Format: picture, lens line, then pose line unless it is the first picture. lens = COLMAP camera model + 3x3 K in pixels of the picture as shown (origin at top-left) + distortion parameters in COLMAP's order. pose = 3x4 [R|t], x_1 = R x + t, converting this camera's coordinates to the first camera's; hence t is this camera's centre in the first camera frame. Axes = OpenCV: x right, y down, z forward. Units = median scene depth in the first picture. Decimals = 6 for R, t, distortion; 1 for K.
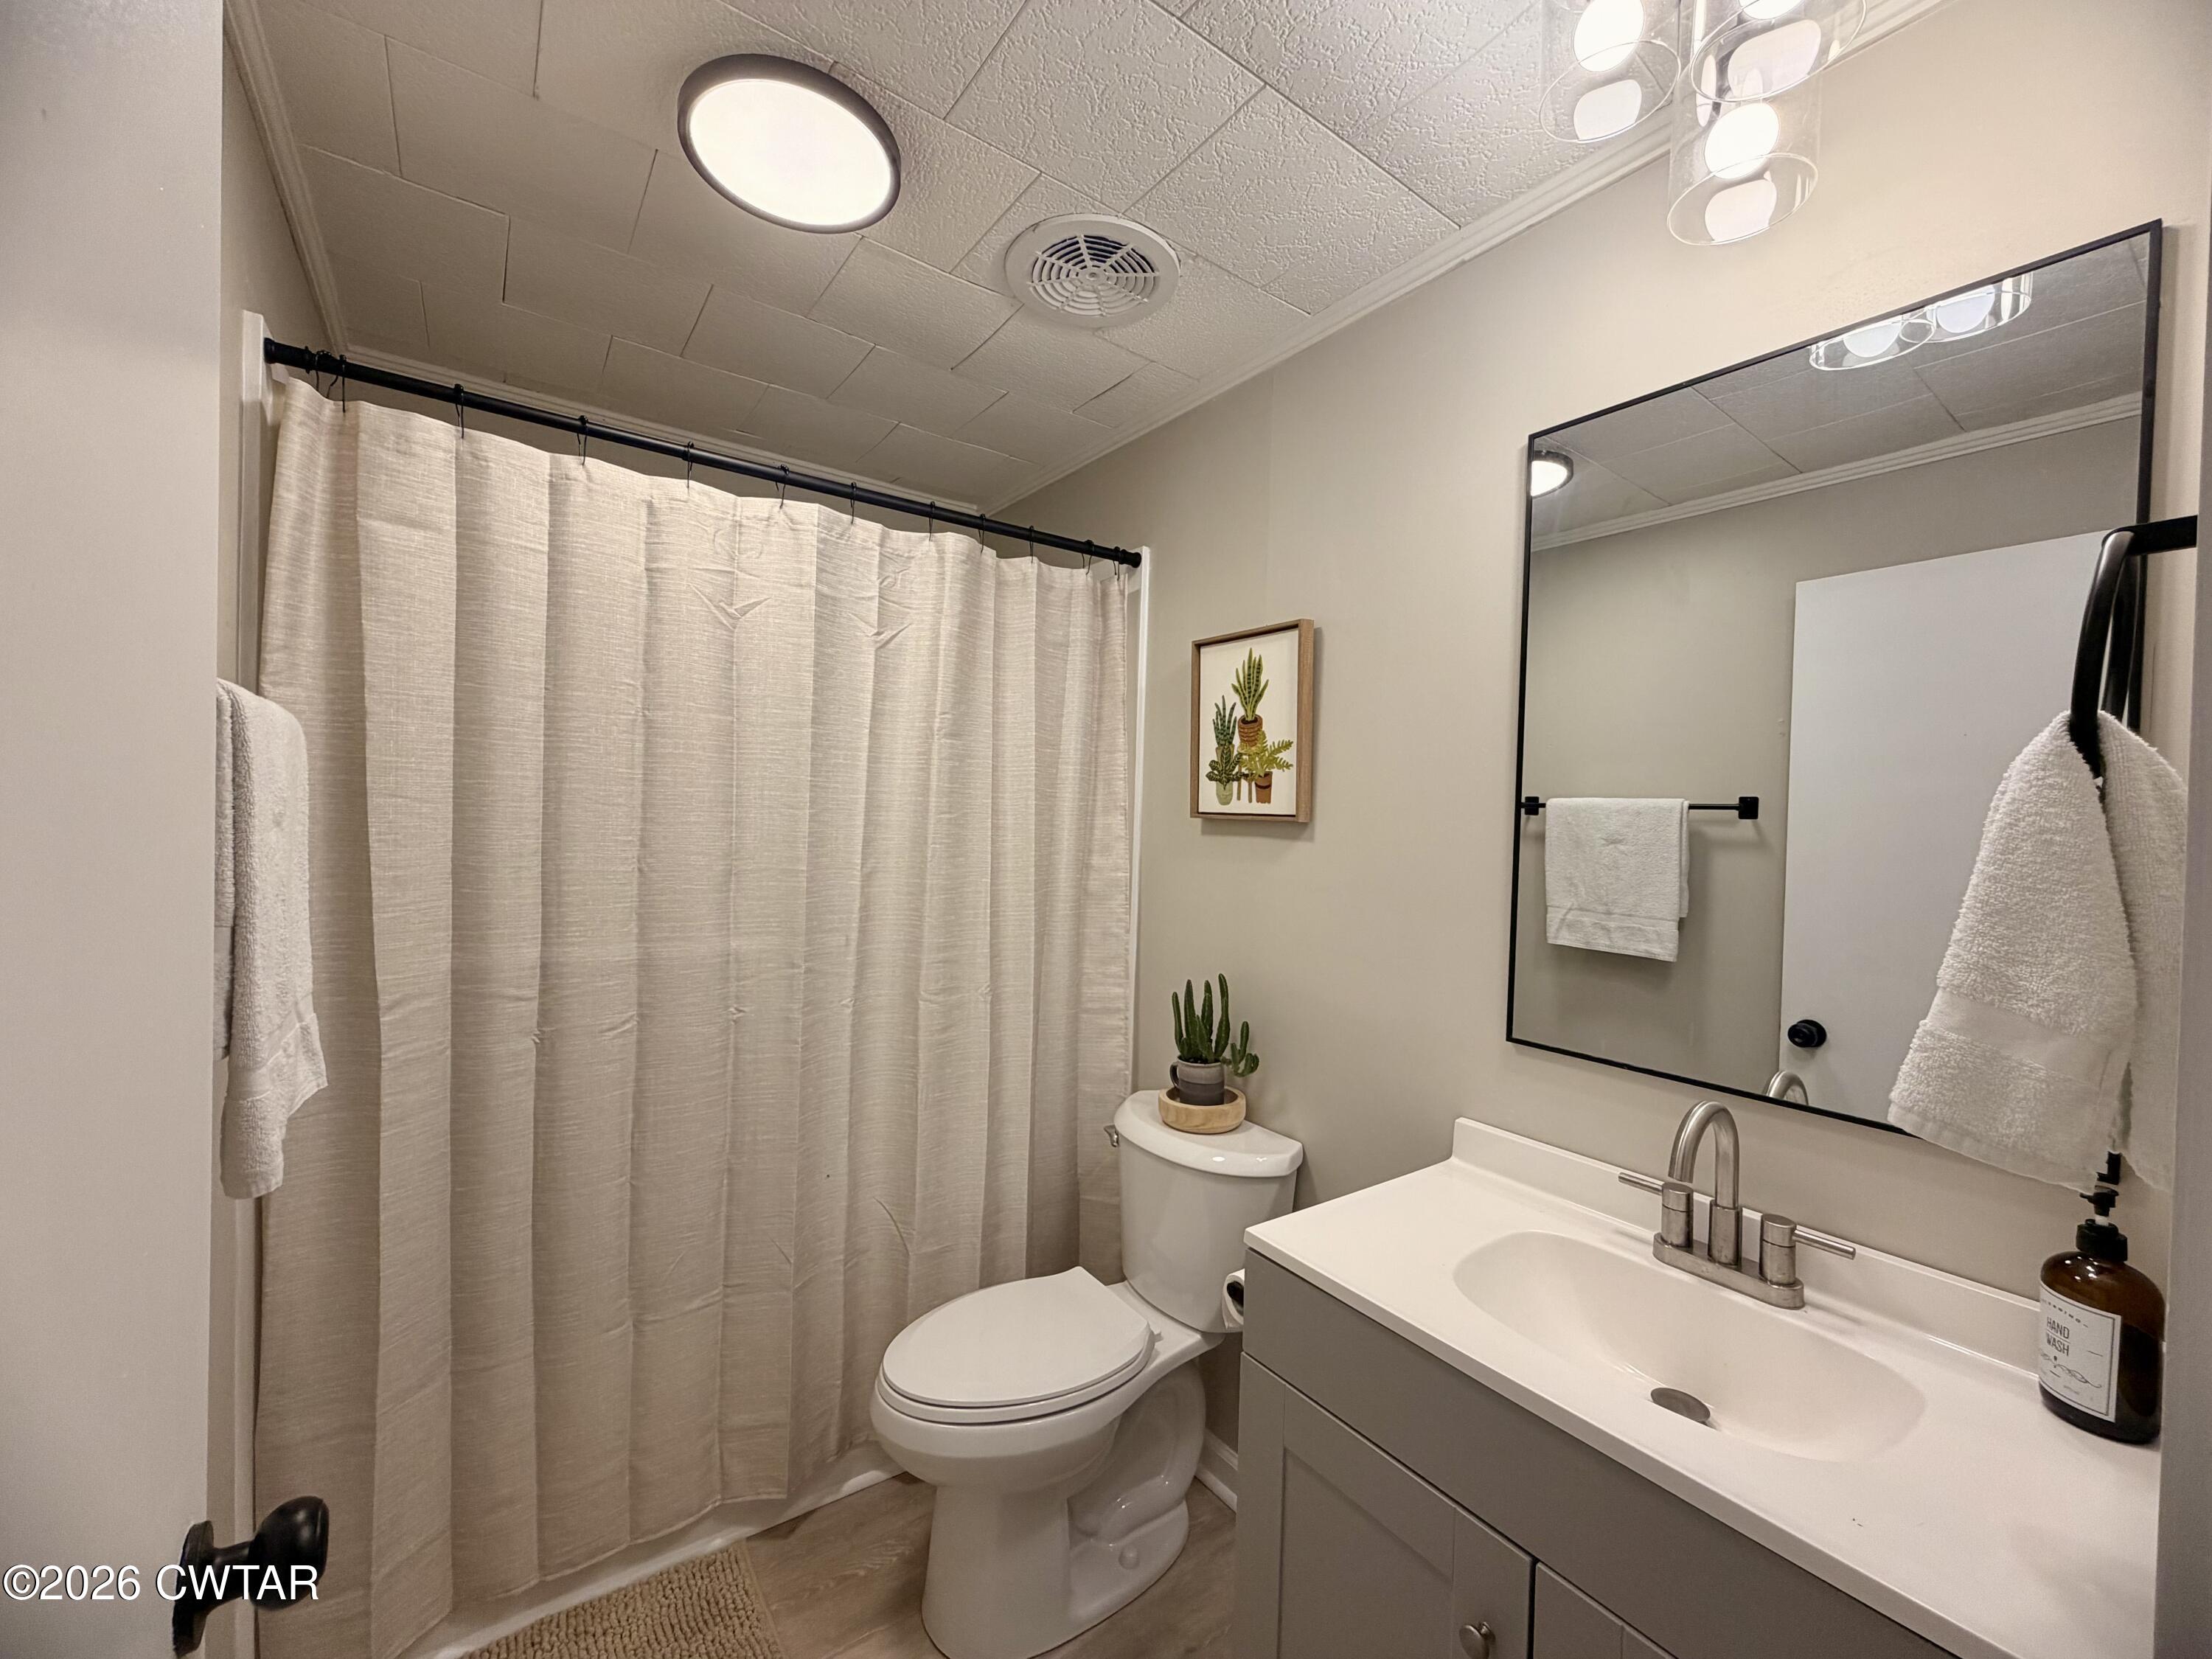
lens RADIAL K [[879.4, 0, 1104.1], [0, 879.4, 831.0], [0, 0, 1]] dist [0.001213, 0.000533]
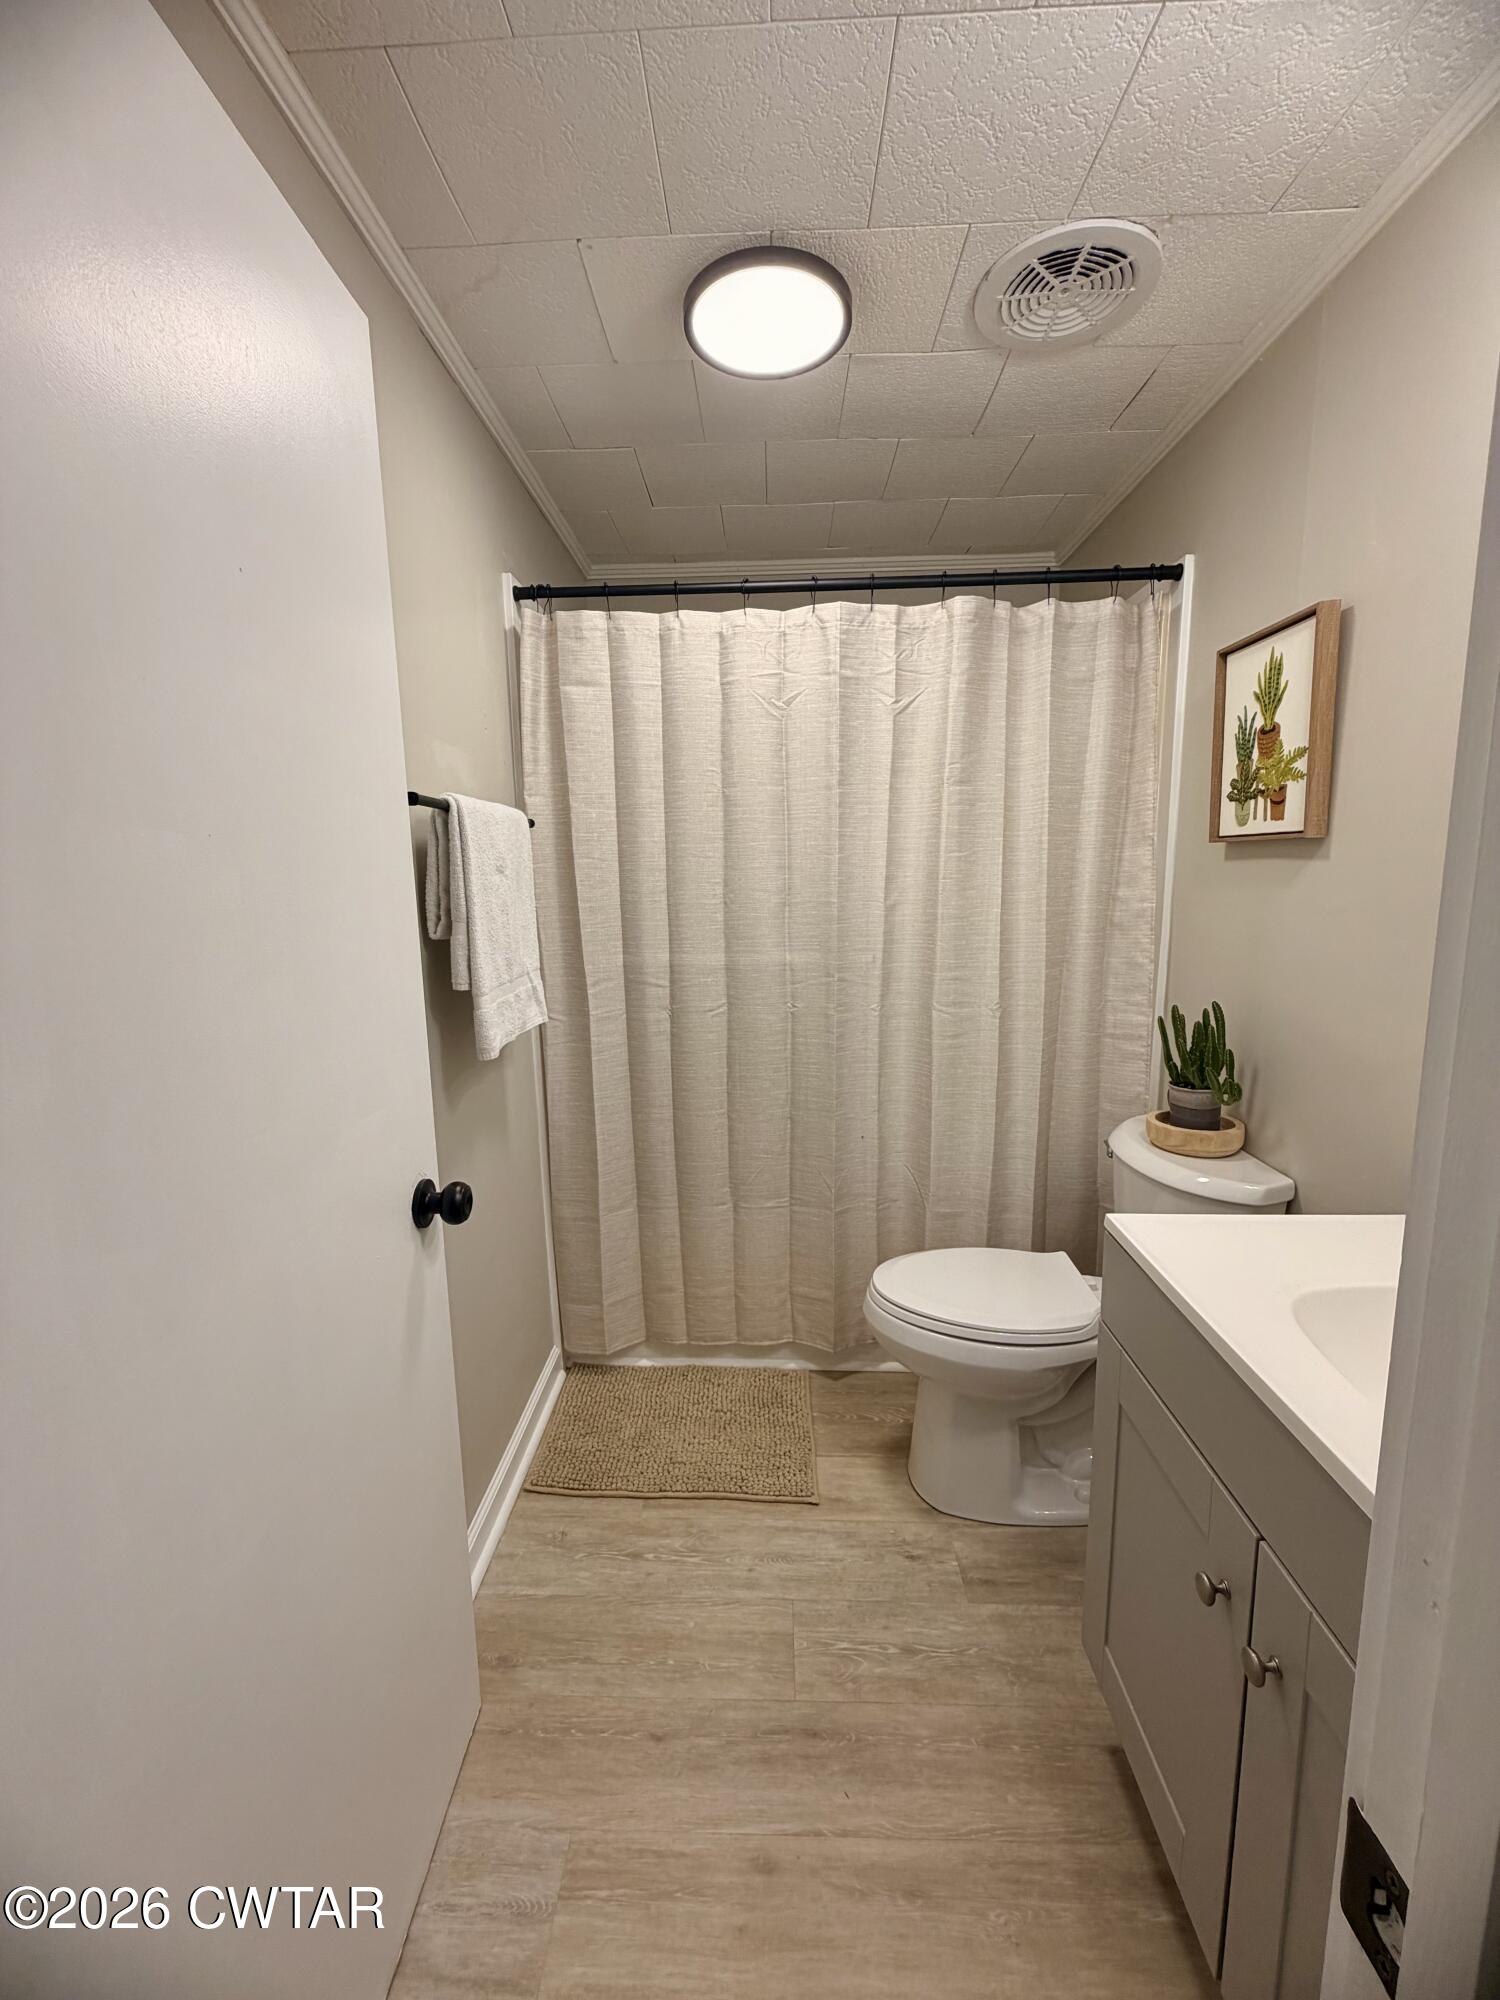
lens RADIAL K [[795.2, 0, 749.9], [0, 795.2, 994.0], [0, 0, 1]] dist [0.001213, 0.000533]
pose [[0.794407, 0.050097, -0.605317, 0.273869], [0.029973, 0.992145, 0.121447, 0.032932], [0.606646, -0.114622, 0.786665, -0.011400]]
